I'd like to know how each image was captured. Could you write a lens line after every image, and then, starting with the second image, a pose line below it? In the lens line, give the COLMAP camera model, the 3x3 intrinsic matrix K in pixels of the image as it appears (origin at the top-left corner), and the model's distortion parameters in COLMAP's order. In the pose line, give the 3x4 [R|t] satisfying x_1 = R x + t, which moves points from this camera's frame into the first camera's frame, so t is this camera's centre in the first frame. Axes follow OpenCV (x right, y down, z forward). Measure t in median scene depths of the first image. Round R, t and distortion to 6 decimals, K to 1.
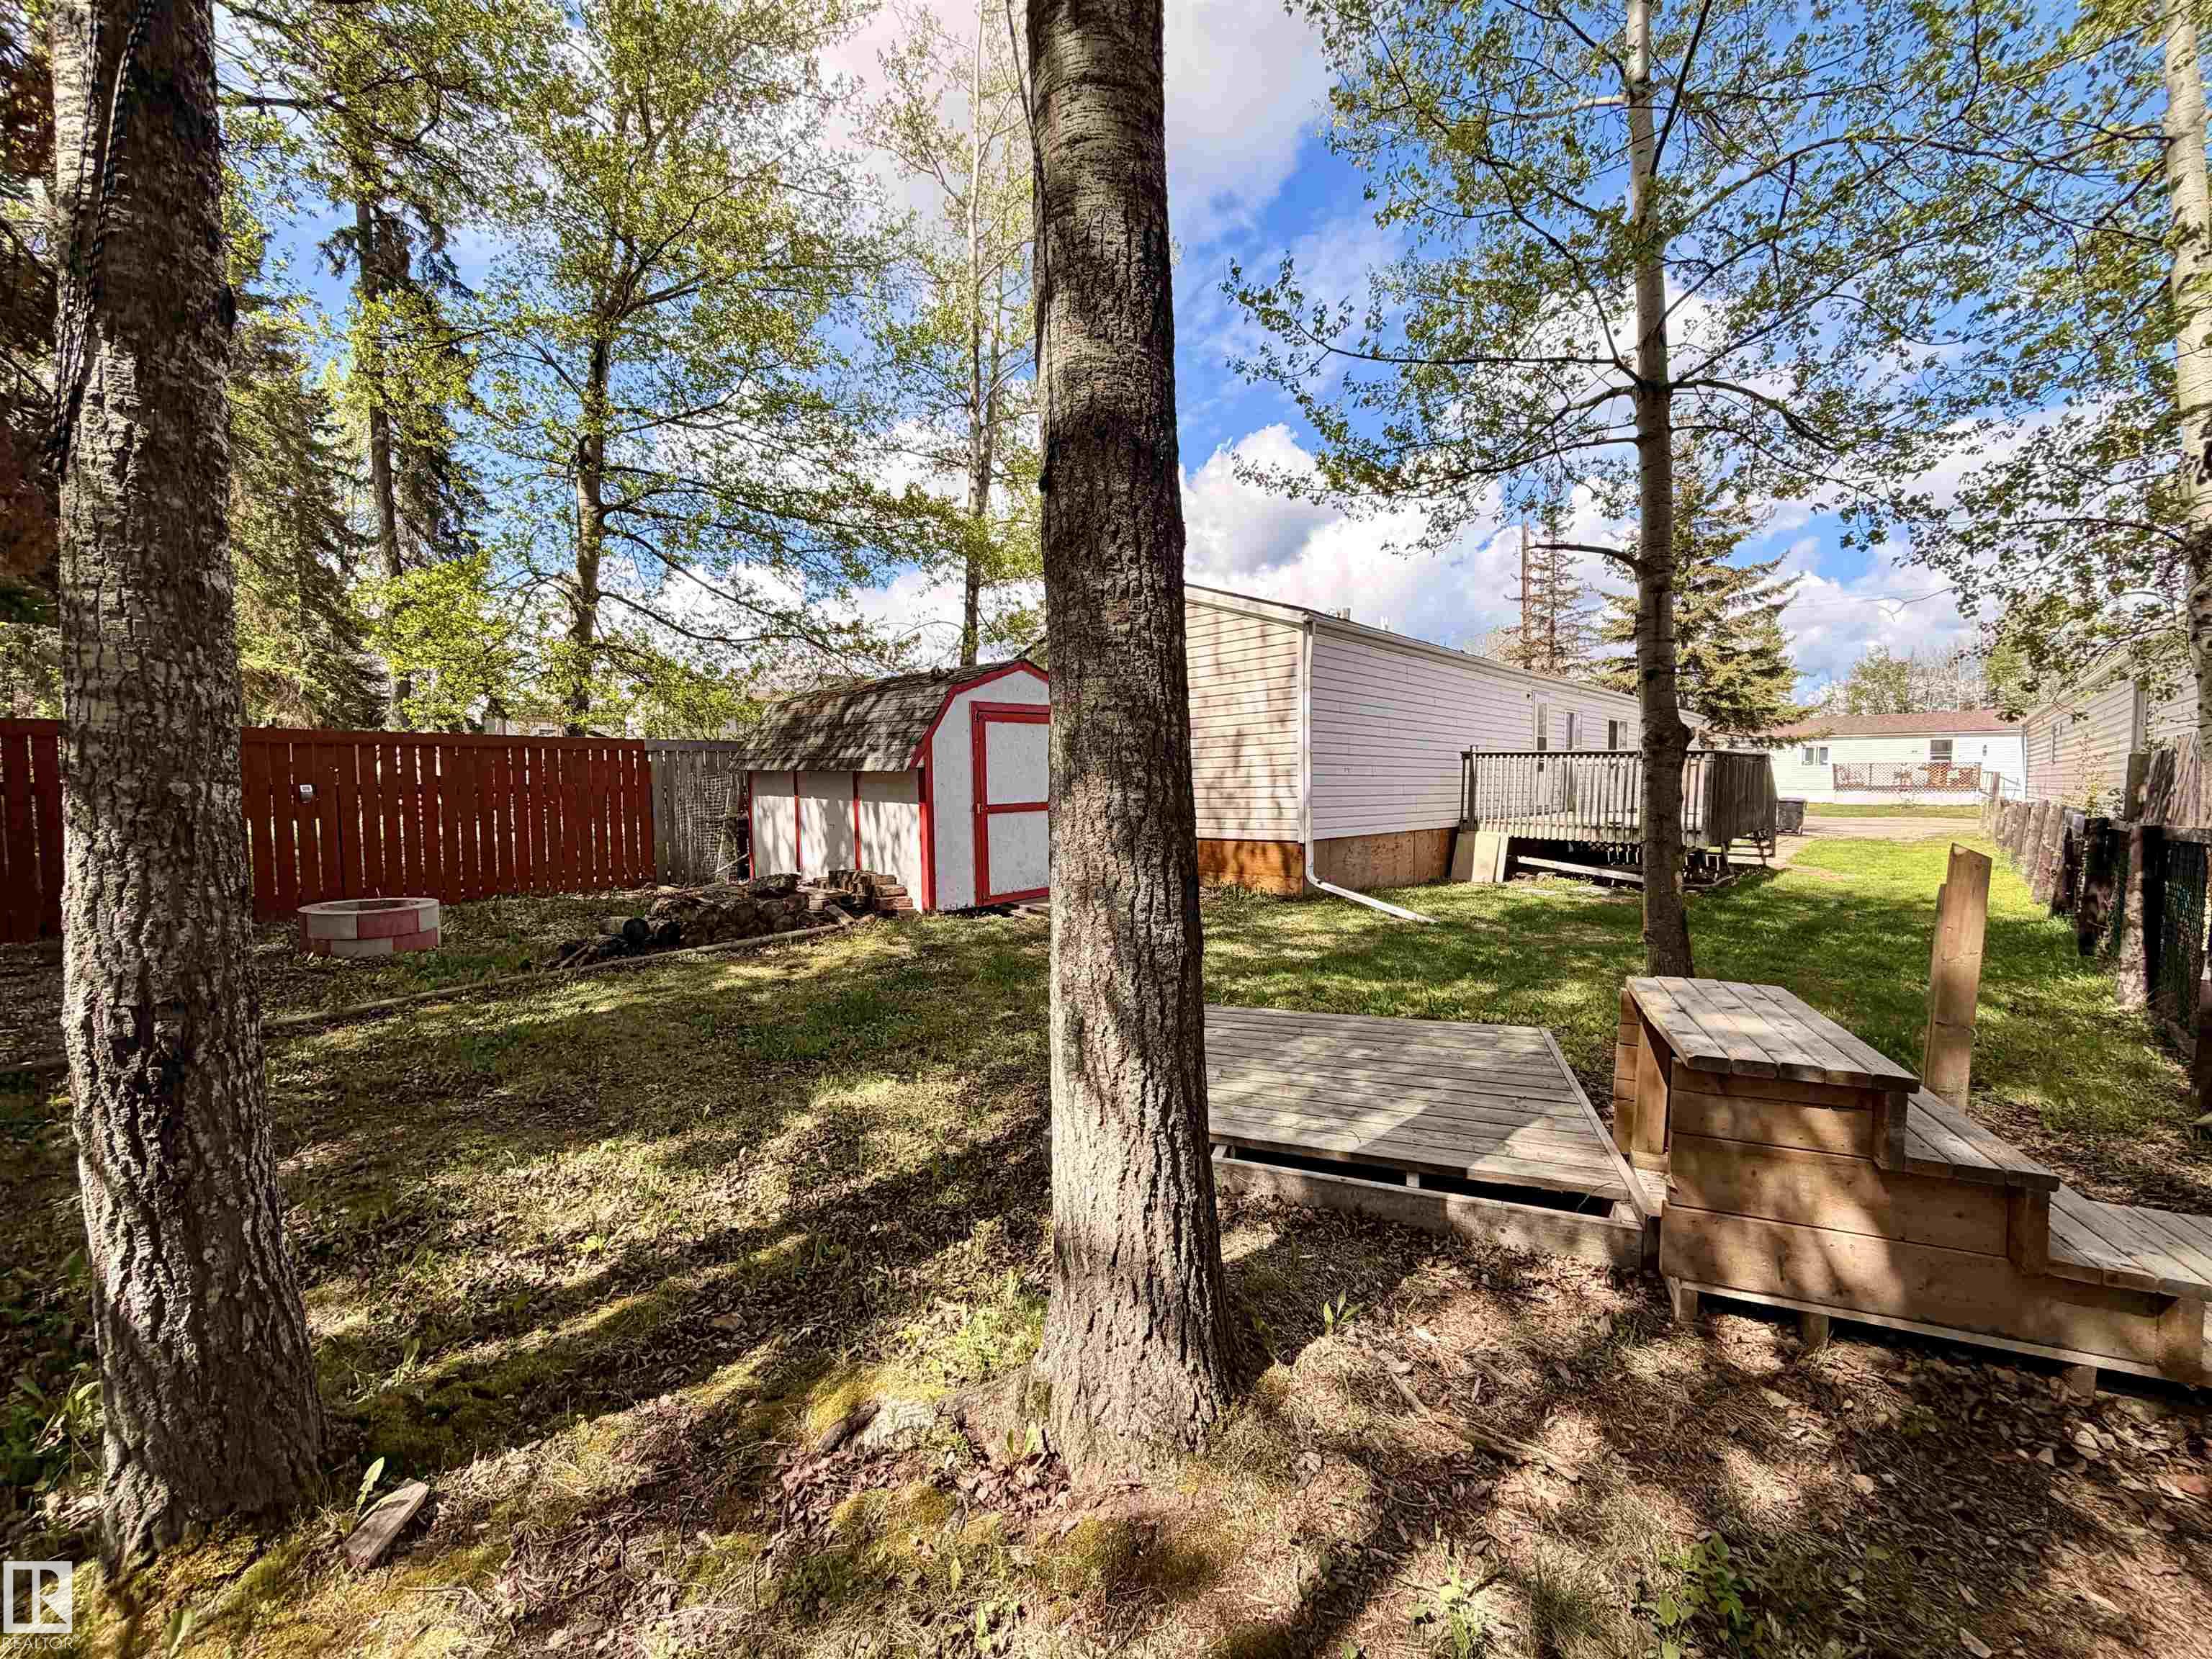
lens RADIAL K [[882.5, 0, 1106.0], [0, 882.5, 829.5], [0, 0, 1]] dist [0.001218, -0.009518]
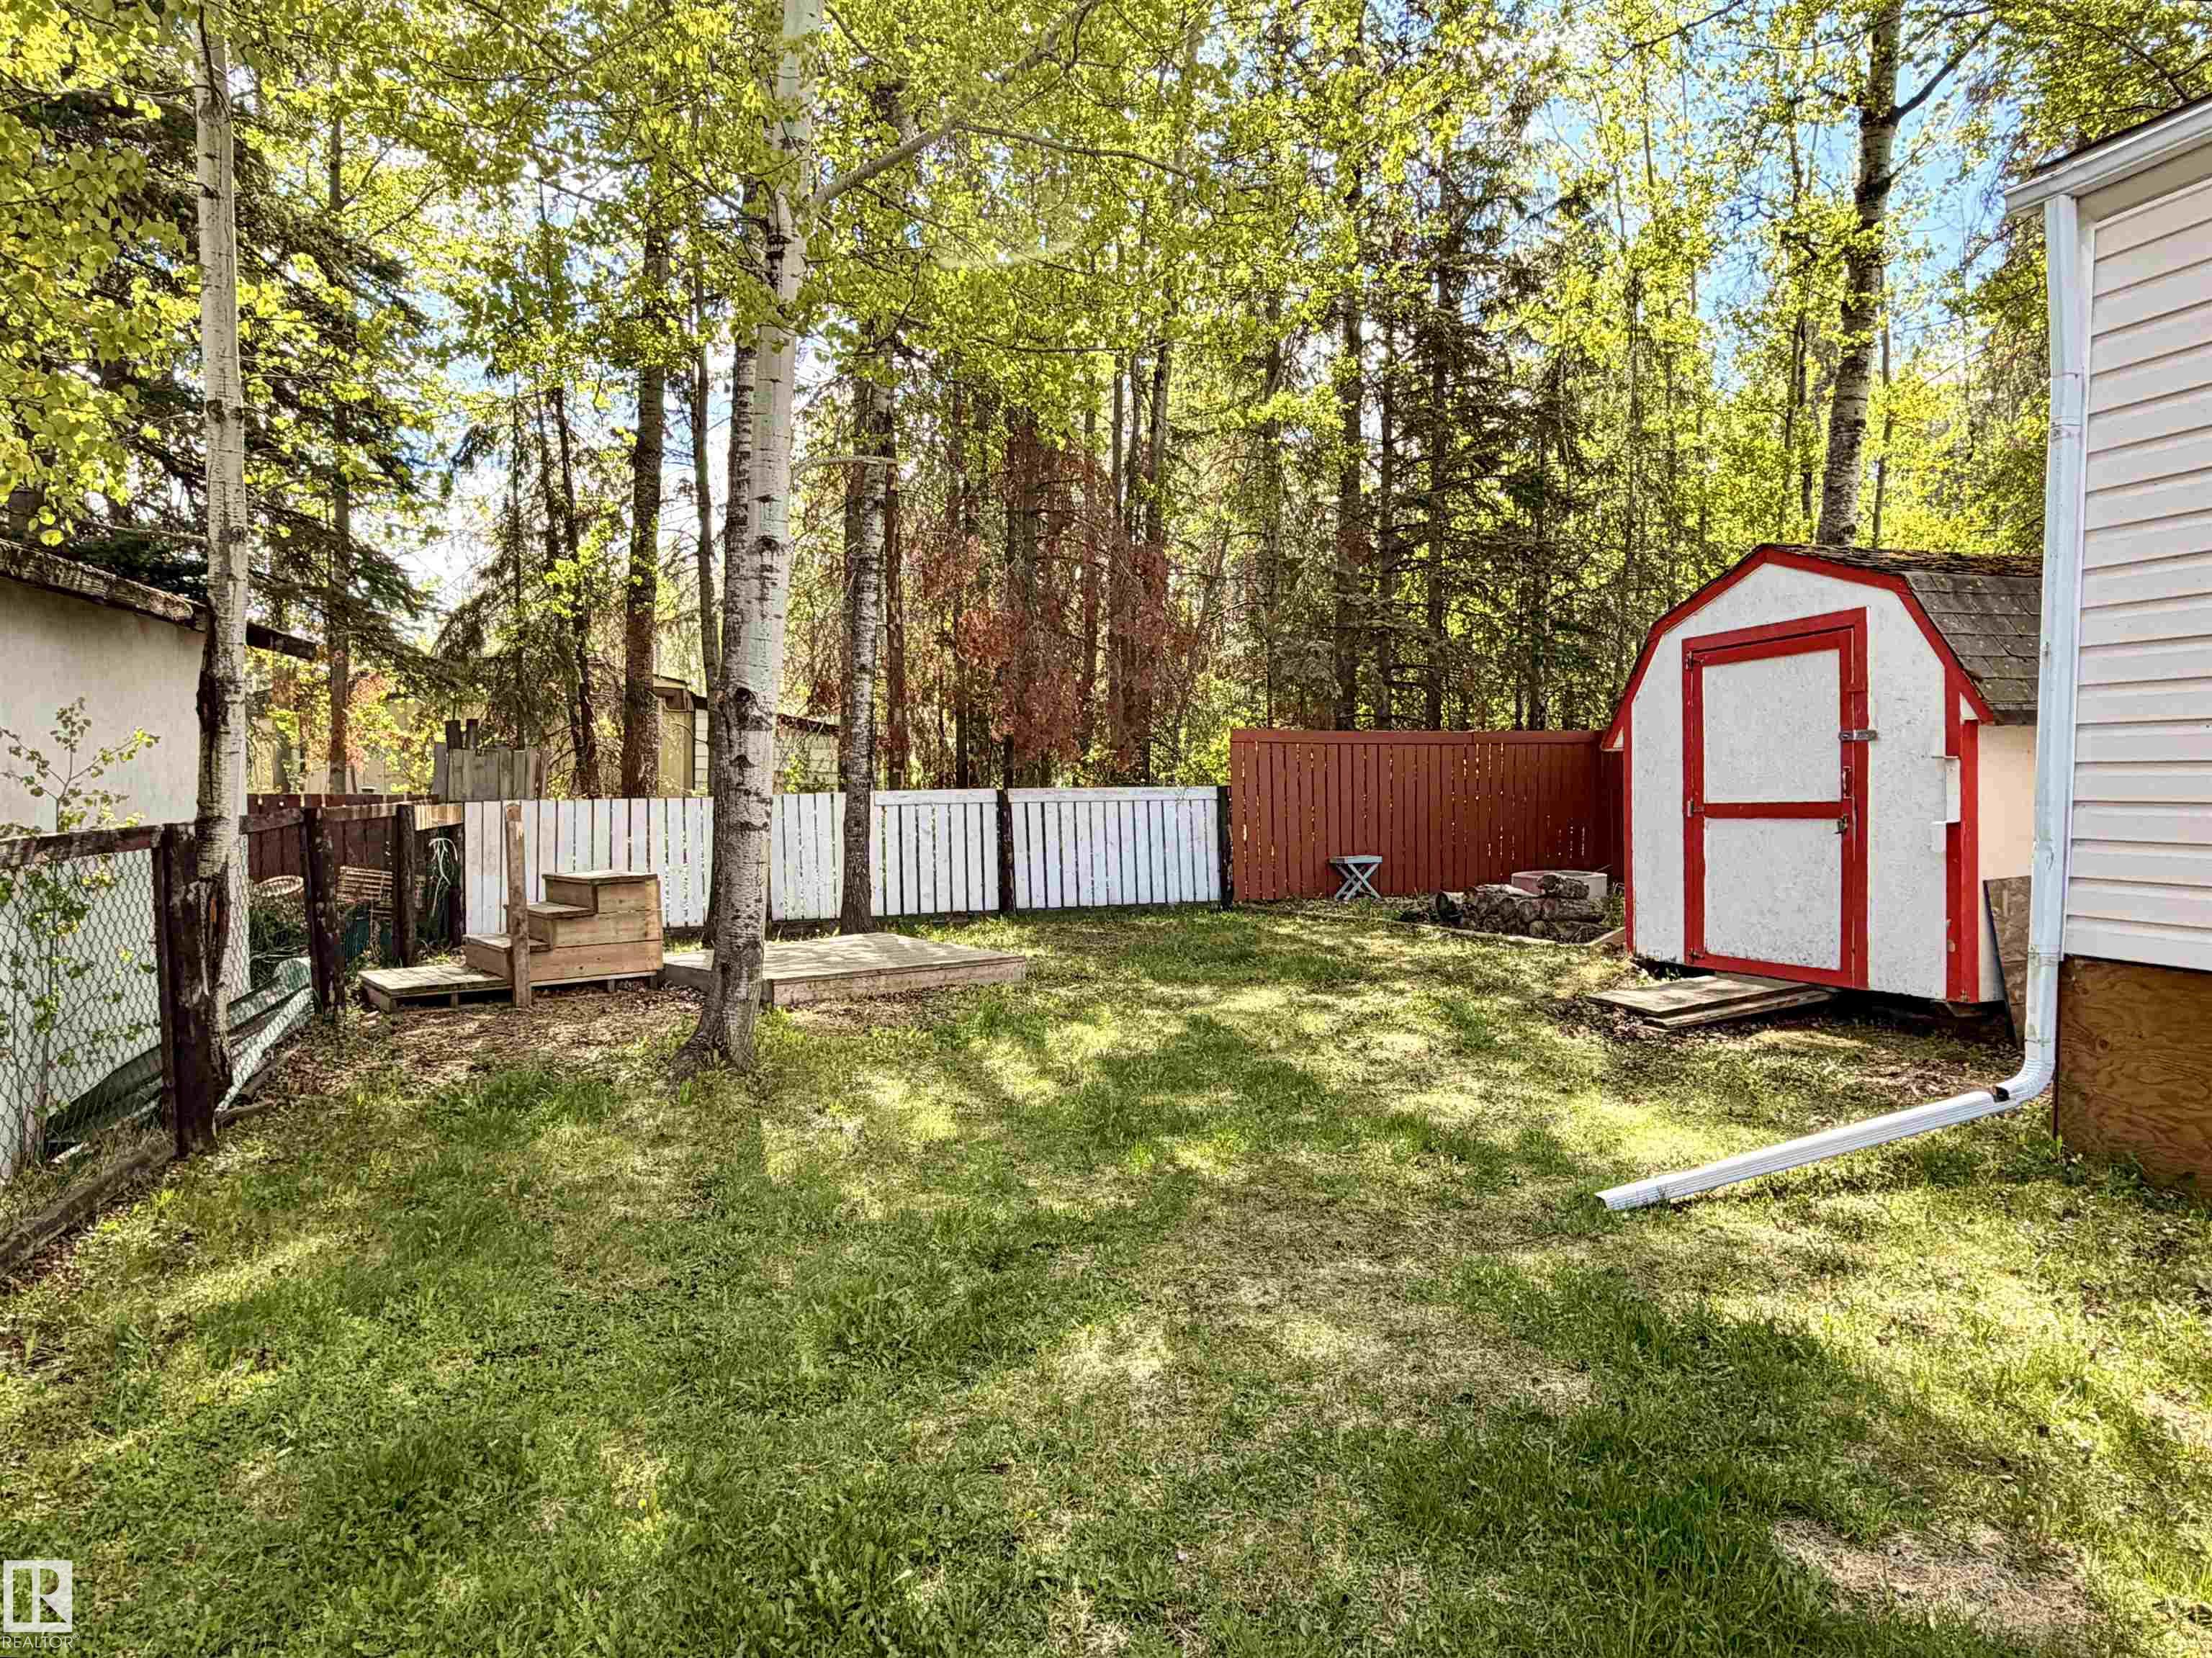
lens RADIAL K [[1359.4, 0, 1106.1], [0, 1359.4, 820.1], [0, 0, 1]] dist [-0.002792, 0.000860]
pose [[-0.485099, 0.022706, -0.874164, 0.613365], [-0.045085, 0.997684, 0.050934, -0.031688], [0.873296, 0.064120, -0.482952, 0.756352]]
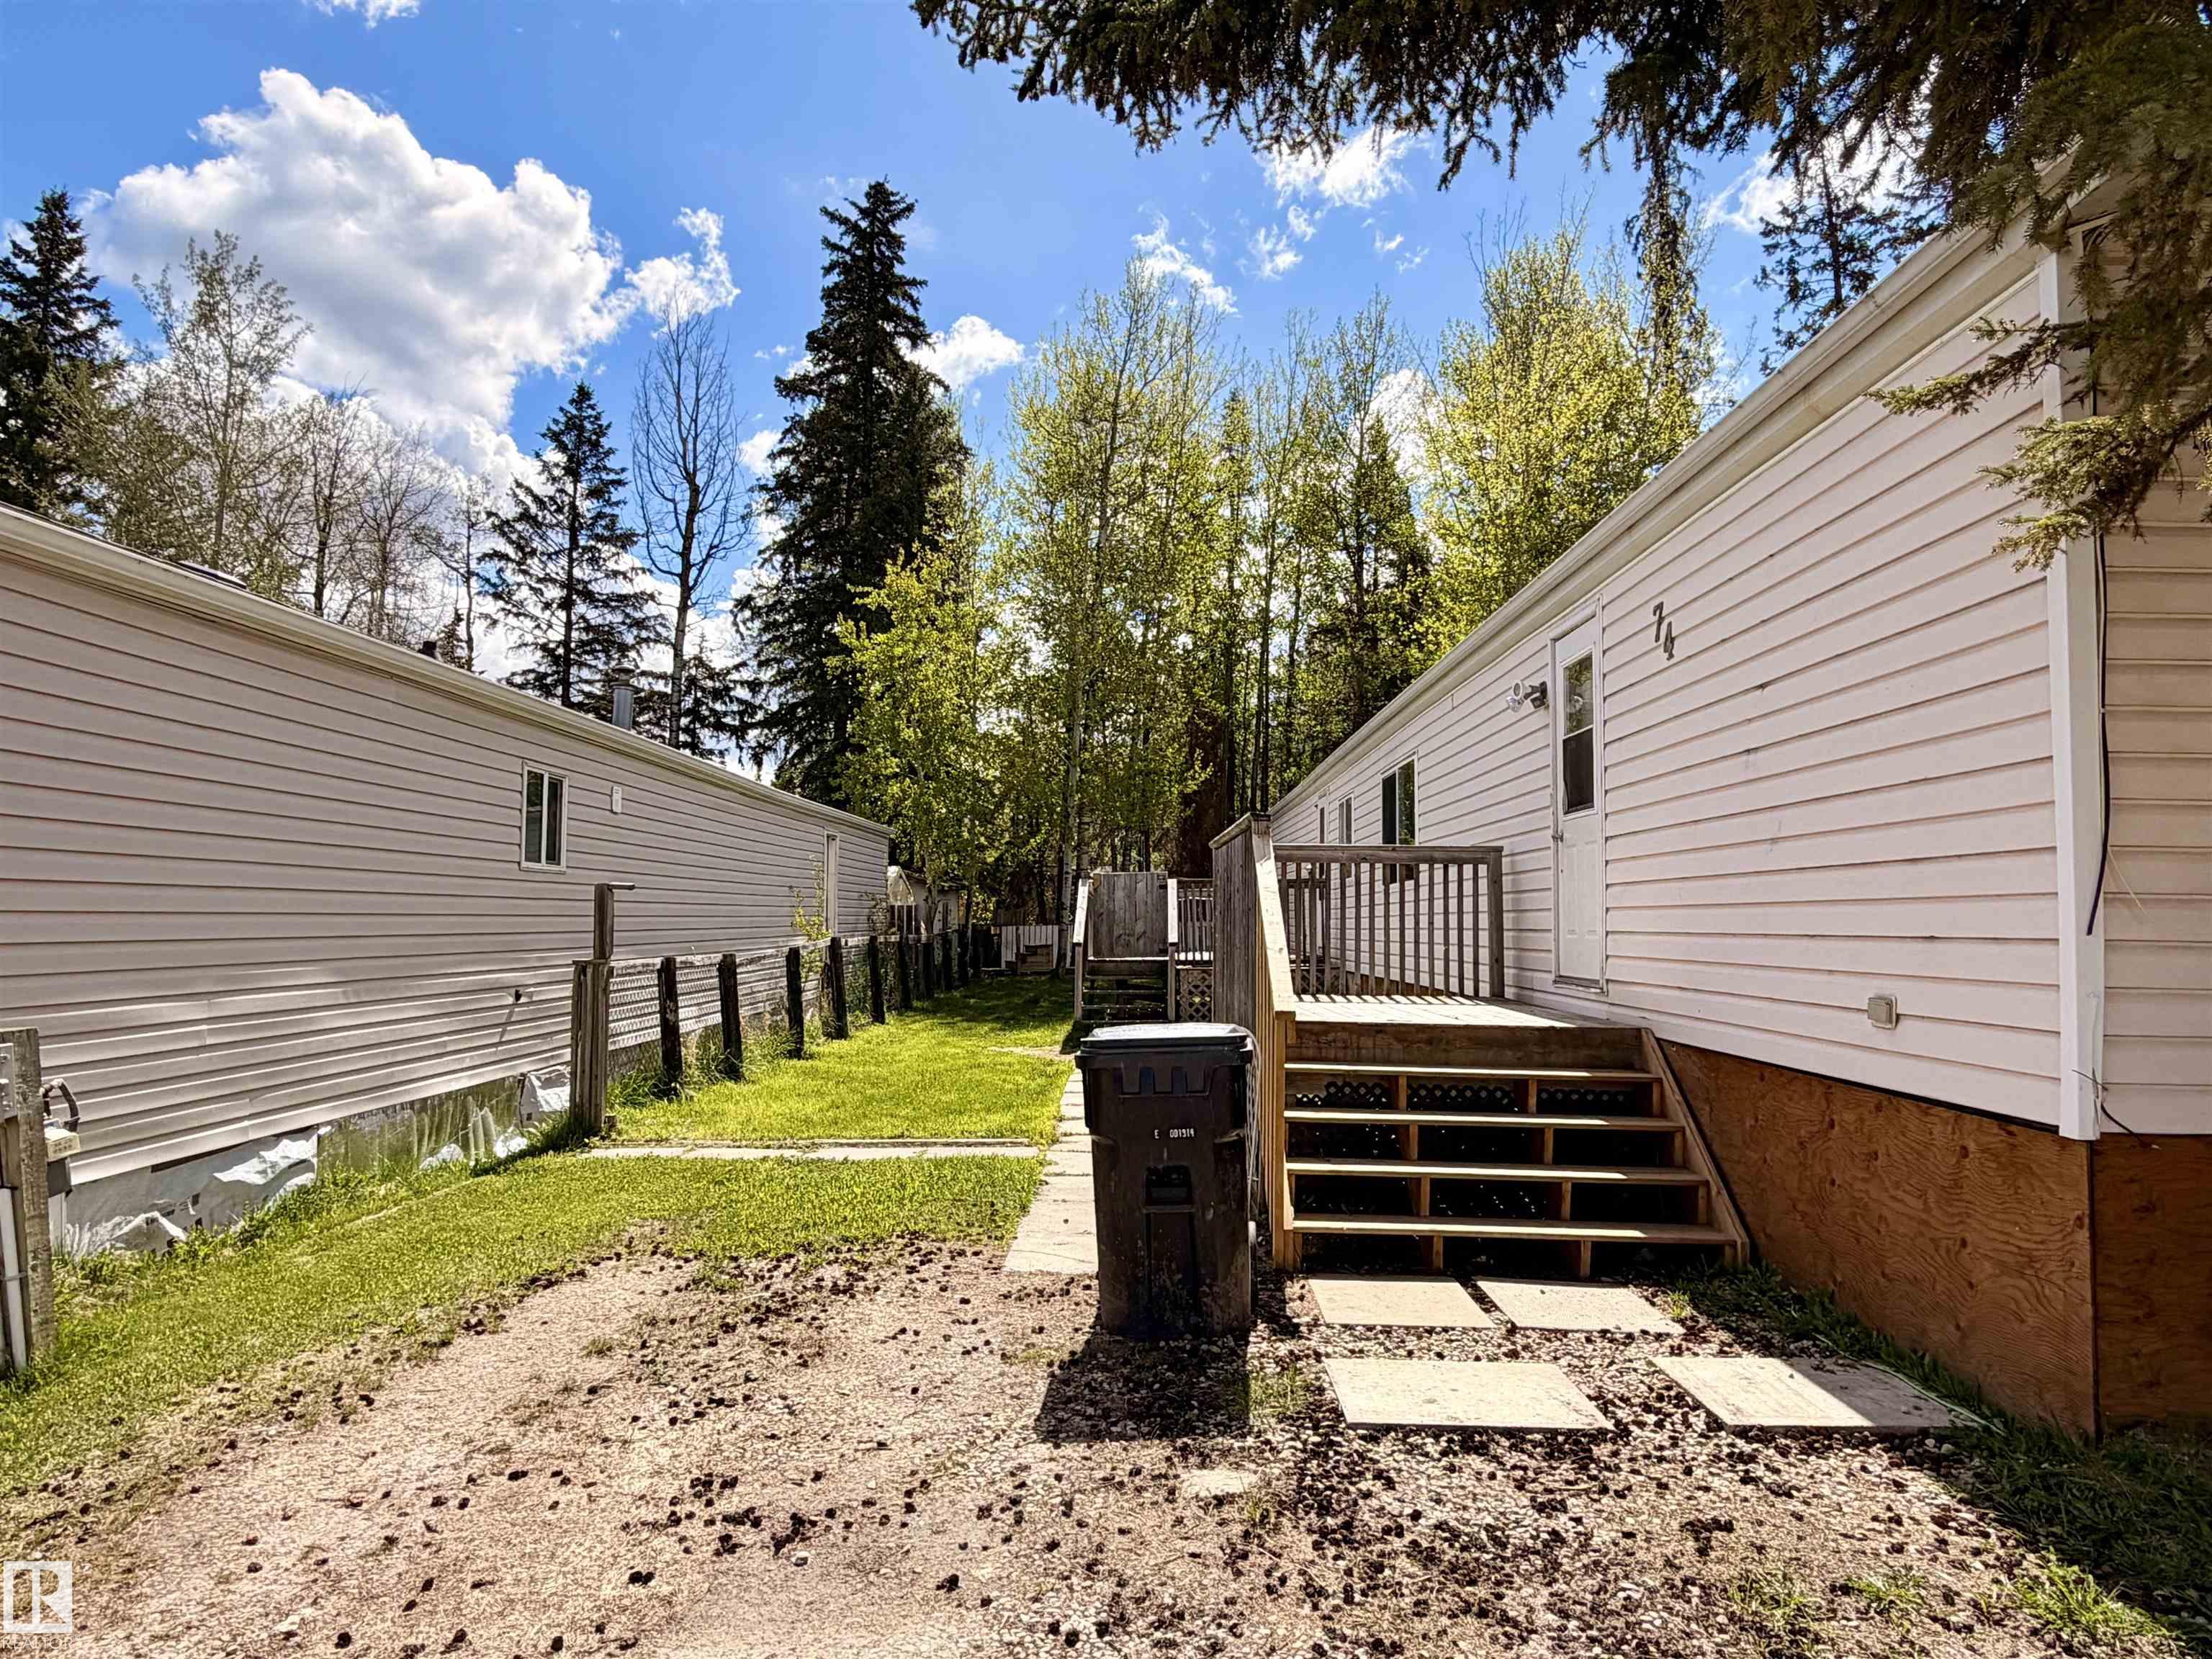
lens RADIAL K [[1359.6, 0, 1106.1], [0, 1359.6, 820.6], [0, 0, 1]] dist [-0.002792, 0.000860]
pose [[-0.746654, -0.043757, -0.663772, 1.884752], [-0.032163, 0.999042, -0.029679, -0.129688], [0.664434, -0.000811, -0.747346, 2.364901]]
